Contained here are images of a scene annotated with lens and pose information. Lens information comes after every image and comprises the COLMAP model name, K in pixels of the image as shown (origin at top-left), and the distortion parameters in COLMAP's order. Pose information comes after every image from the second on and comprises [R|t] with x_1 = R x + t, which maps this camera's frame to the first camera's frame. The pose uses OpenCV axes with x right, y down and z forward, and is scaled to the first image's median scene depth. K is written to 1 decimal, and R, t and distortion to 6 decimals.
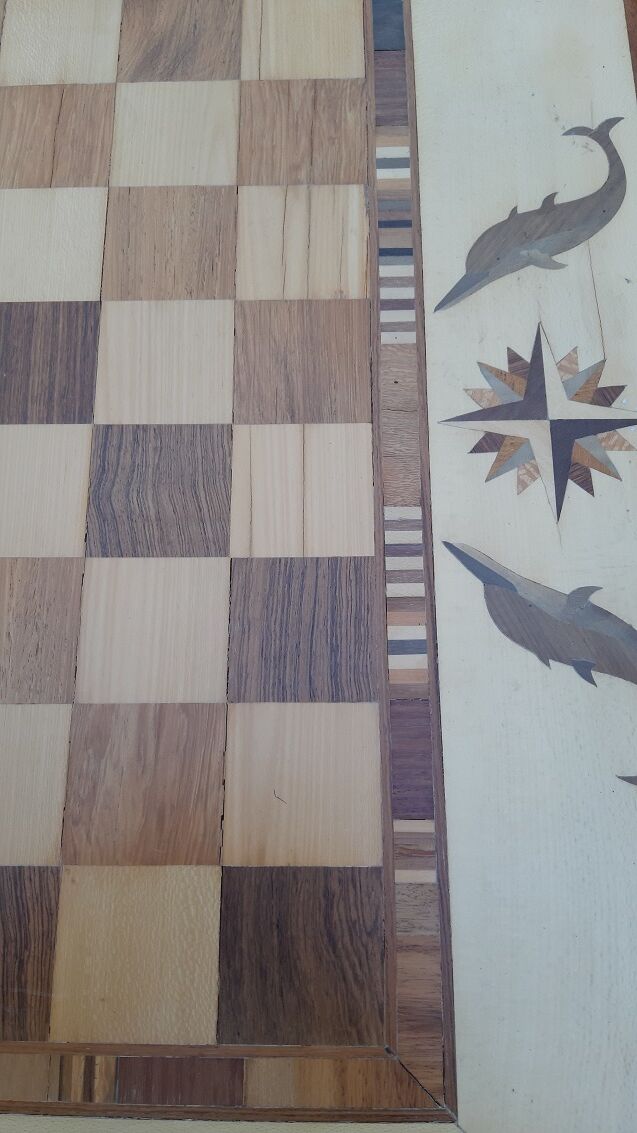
lens RADIAL K [[876.7, 0, 298.8], [0, 876.7, 568.1], [0, 0, 1]] dist [0.147614, -0.303289]
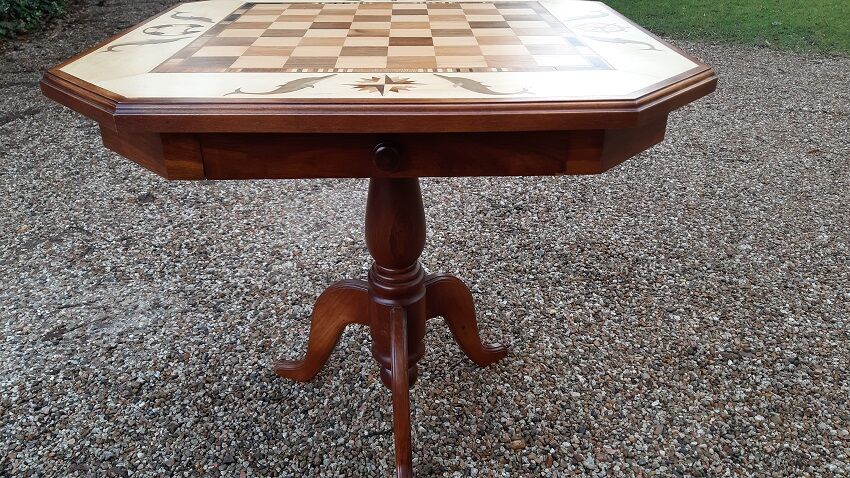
lens RADIAL K [[657.7, 0, 431.5], [0, 657.7, 243.3], [0, 0, 1]] dist [0.147614, -0.303289]
pose [[0.041376, 0.492346, -0.869416, 2.332503], [-0.960244, 0.260033, 0.101556, -0.400537], [0.276077, 0.830650, 0.483531, 0.543051]]
